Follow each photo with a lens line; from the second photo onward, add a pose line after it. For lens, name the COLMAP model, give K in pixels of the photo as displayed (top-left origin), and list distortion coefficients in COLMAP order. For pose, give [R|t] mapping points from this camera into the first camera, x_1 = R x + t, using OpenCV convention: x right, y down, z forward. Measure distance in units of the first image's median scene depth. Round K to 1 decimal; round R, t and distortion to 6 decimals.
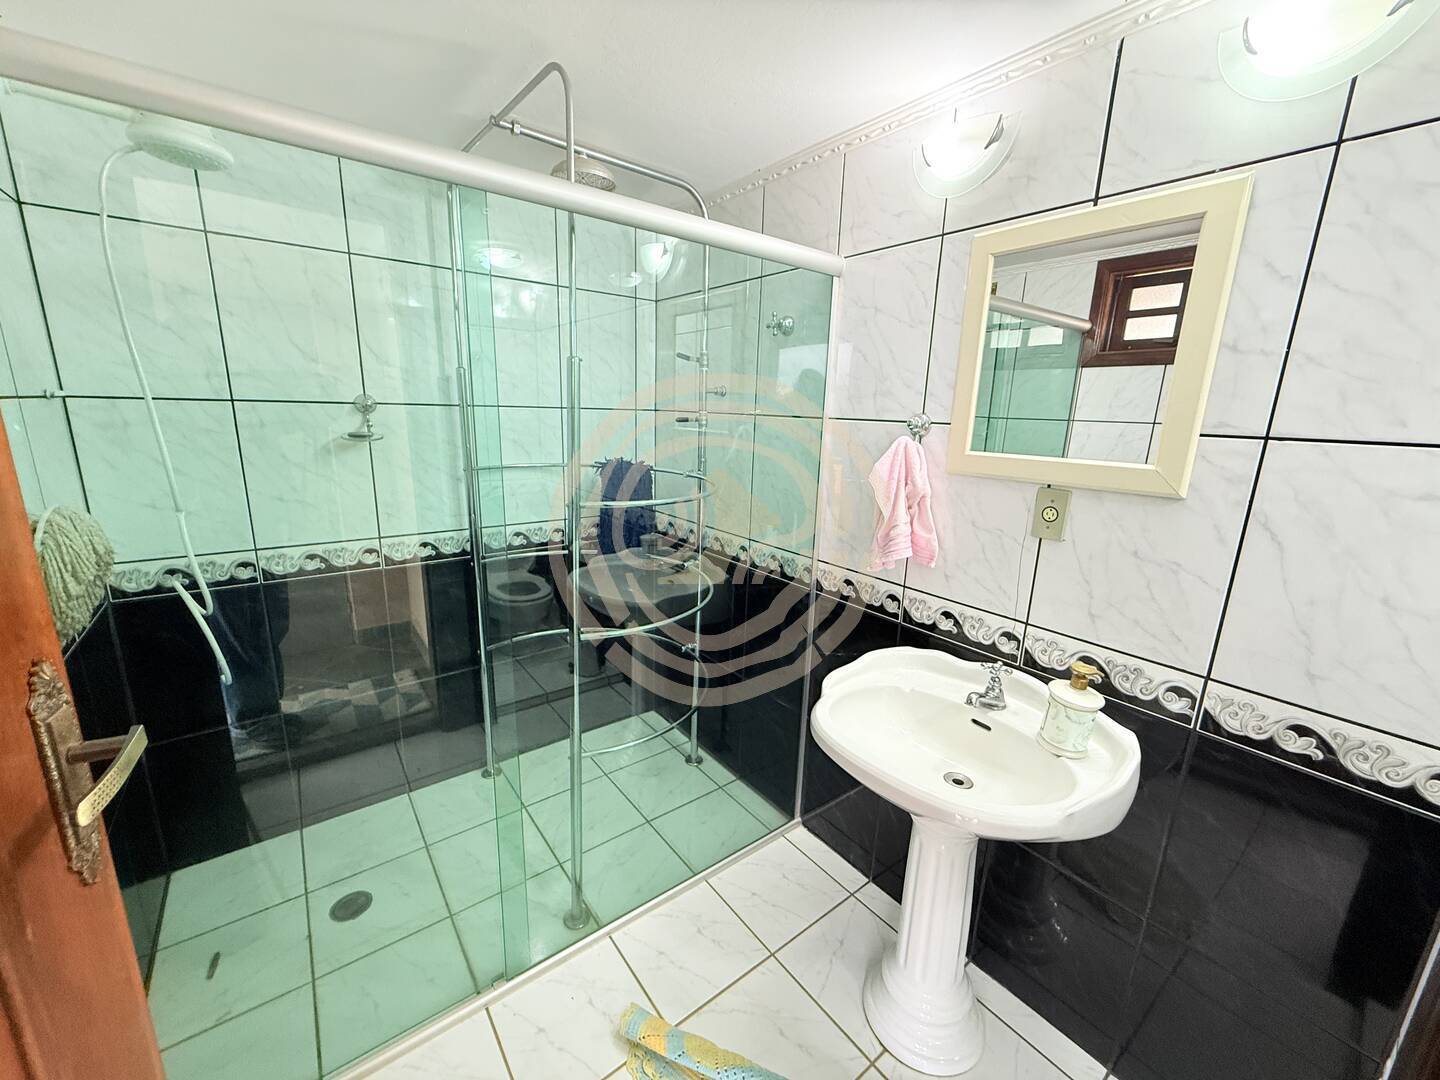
lens RADIAL K [[579.3, 0, 719.6], [0, 579.3, 539.7], [0, 0, 1]] dist [0.016590, 0.000008]
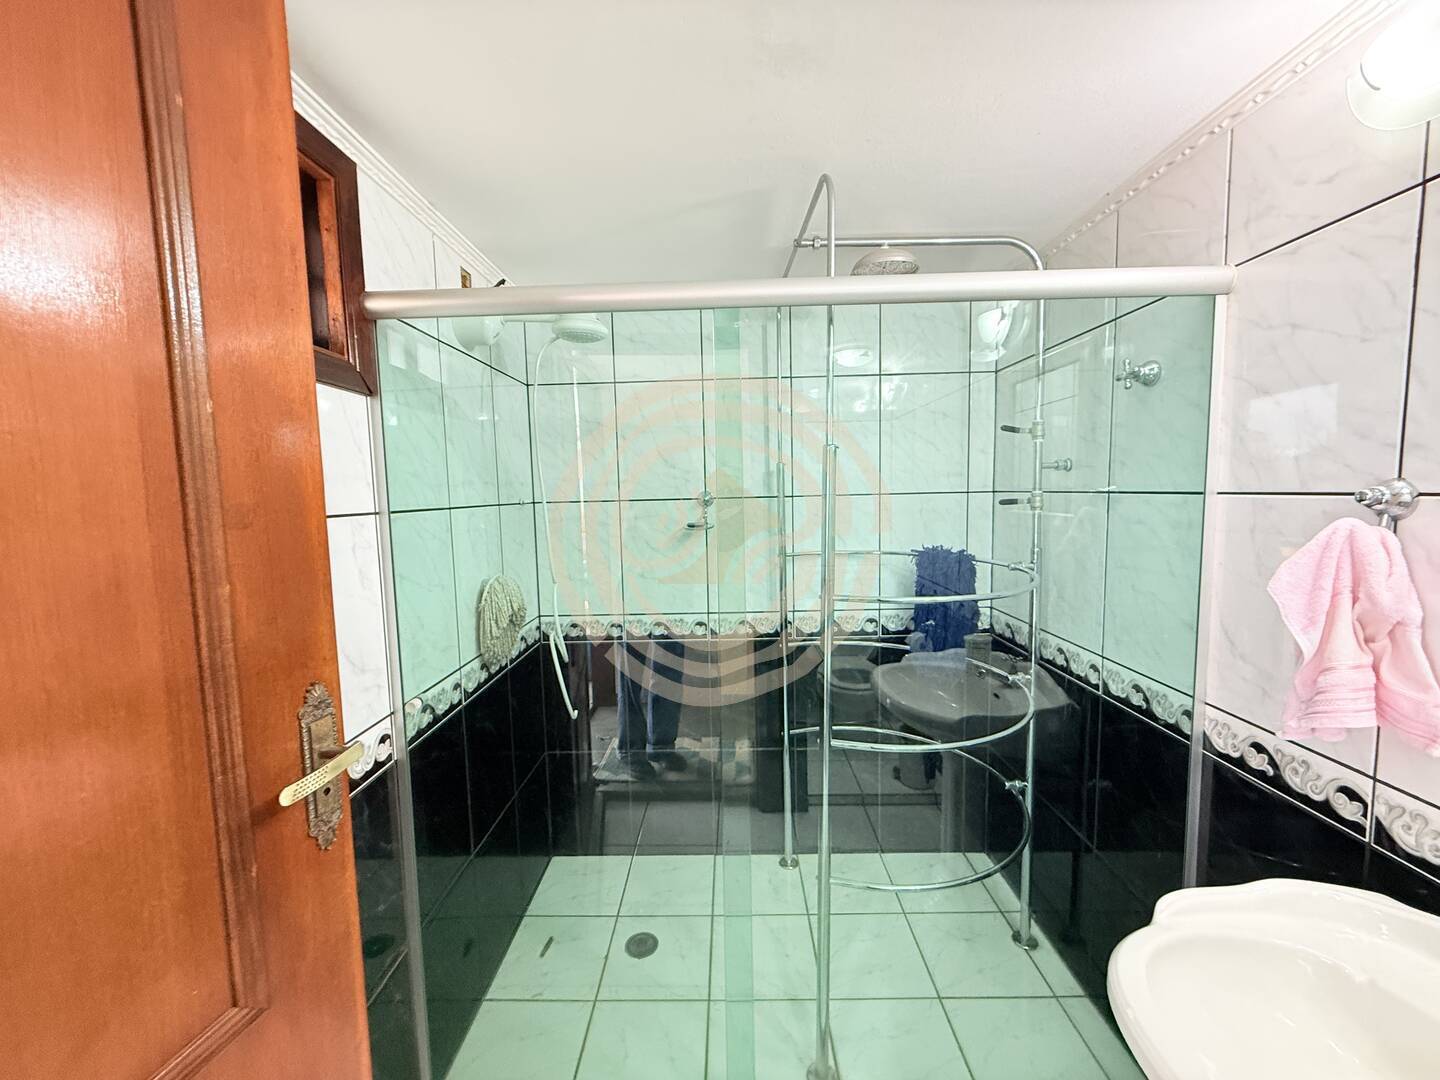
lens RADIAL K [[581.4, 0, 720.6], [0, 581.4, 542.2], [0, 0, 1]] dist [0.012783, 0.000119]
pose [[0.784984, 0.008220, -0.619462, 0.152975], [-0.094445, 0.989812, -0.106546, -0.023177], [0.612275, 0.142142, 0.777763, 0.112421]]
